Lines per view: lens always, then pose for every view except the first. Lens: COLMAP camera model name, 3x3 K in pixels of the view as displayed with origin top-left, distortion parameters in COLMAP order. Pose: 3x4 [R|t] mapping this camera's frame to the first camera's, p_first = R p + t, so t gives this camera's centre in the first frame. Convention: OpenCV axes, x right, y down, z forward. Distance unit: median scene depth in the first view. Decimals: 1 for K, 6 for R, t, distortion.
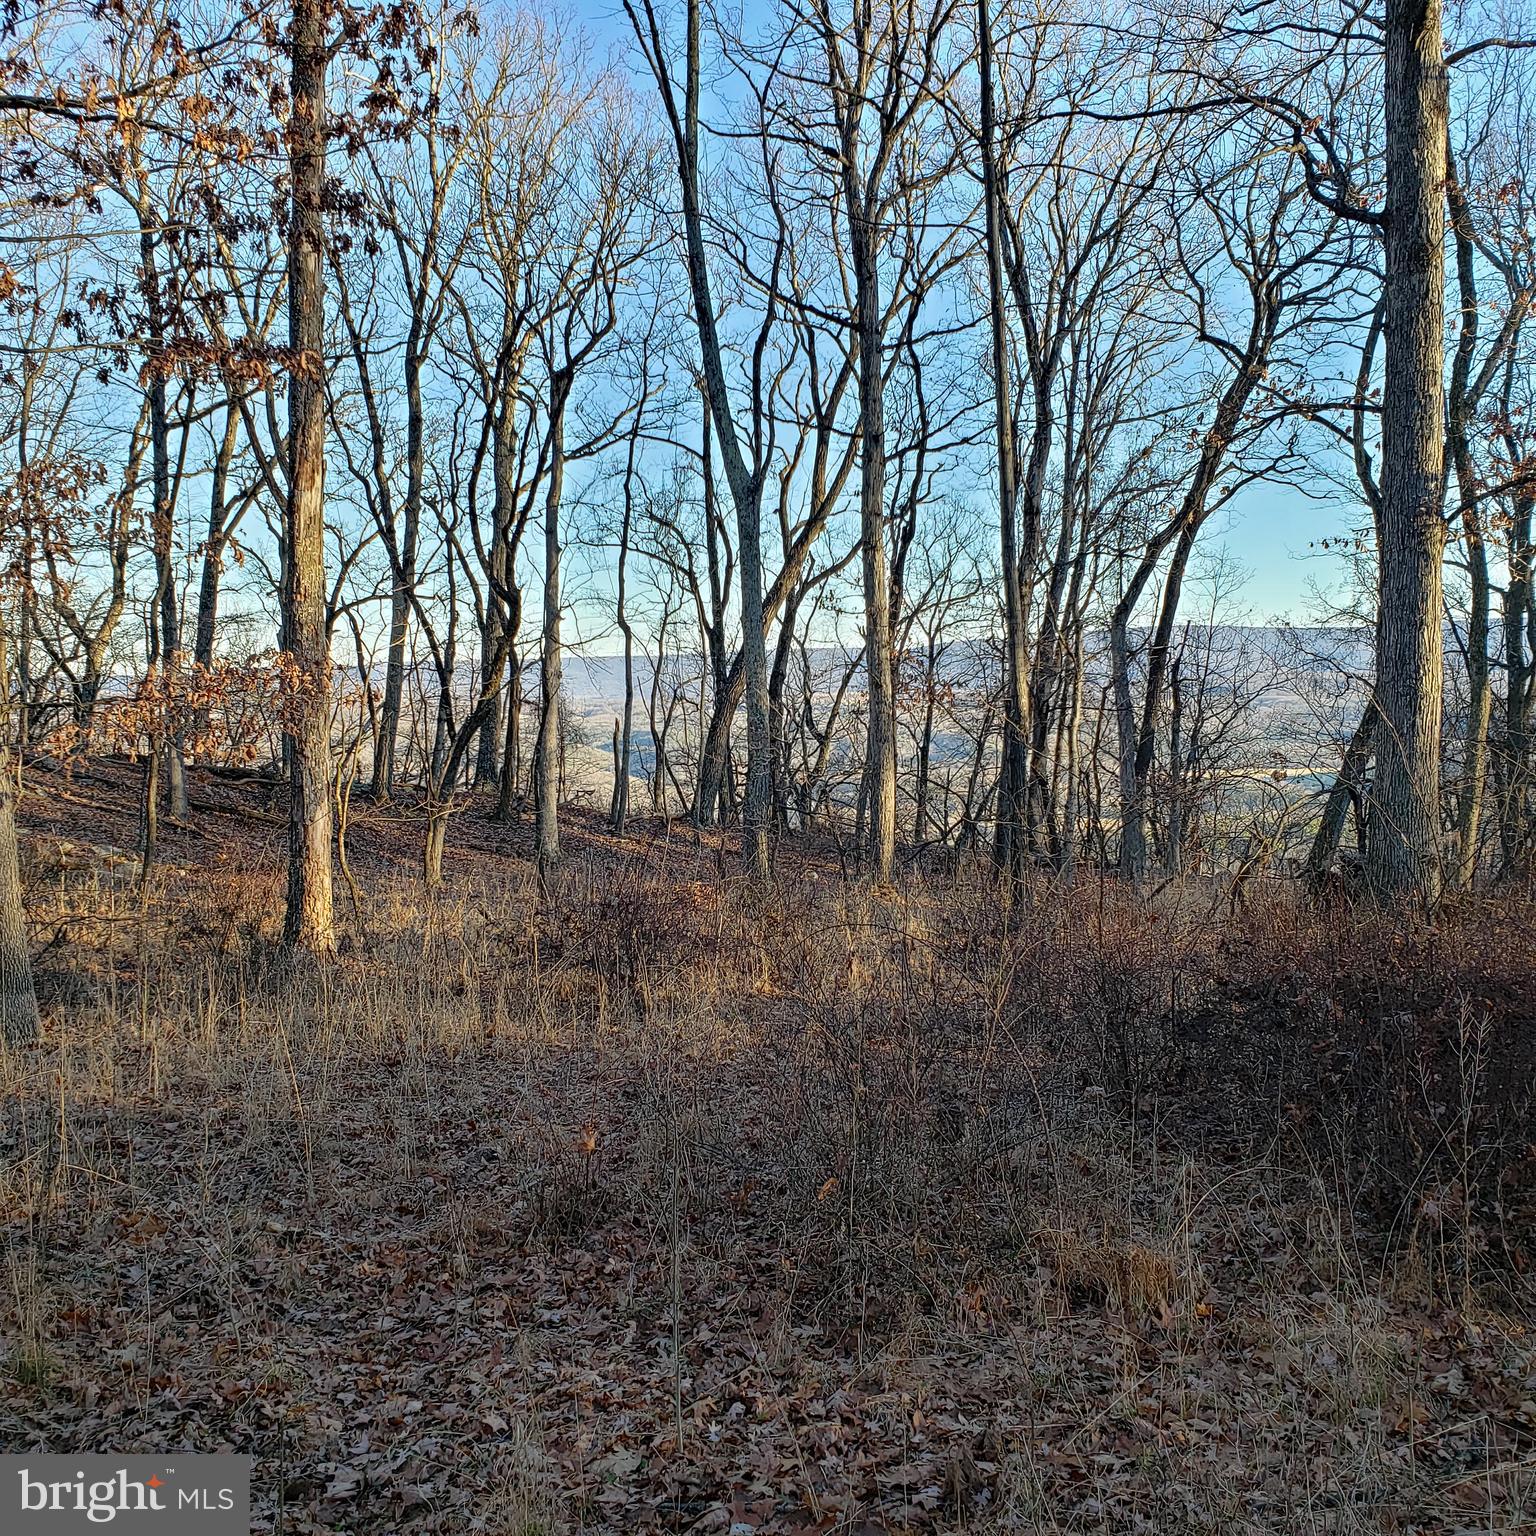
lens RADIAL K [[1536.4, 0, 765.6], [0, 1536.4, 778.5], [0, 0, 1]] dist [0.051992, -0.039262]
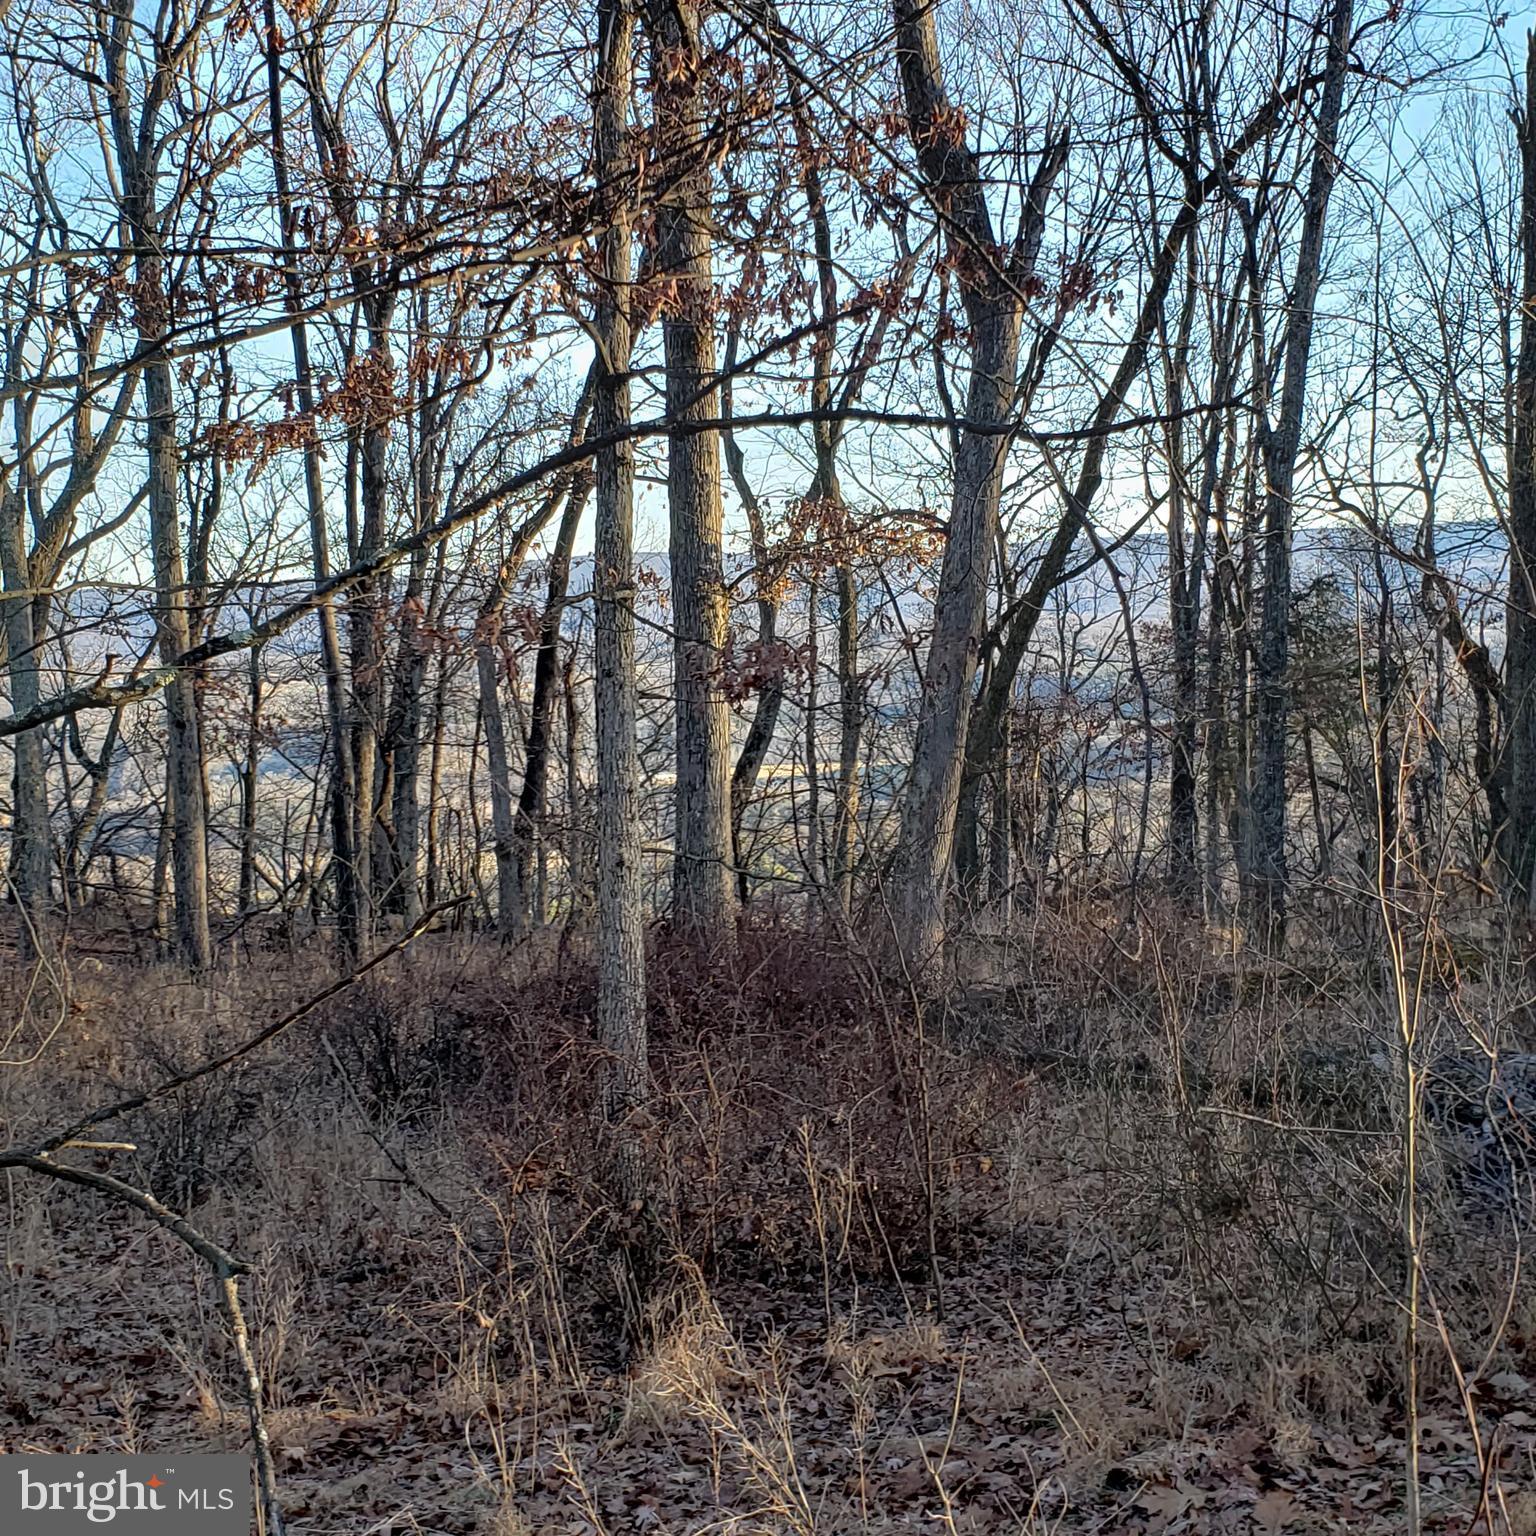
lens RADIAL K [[1574.4, 0, 685.4], [0, 1574.4, 769.2], [0, 0, 1]] dist [0.072416, -0.118111]
pose [[0.927644, -0.029346, 0.372310, 0.018719], [0.046633, 0.998207, -0.037512, 0.015986], [-0.370542, 0.052160, 0.927350, 0.250290]]
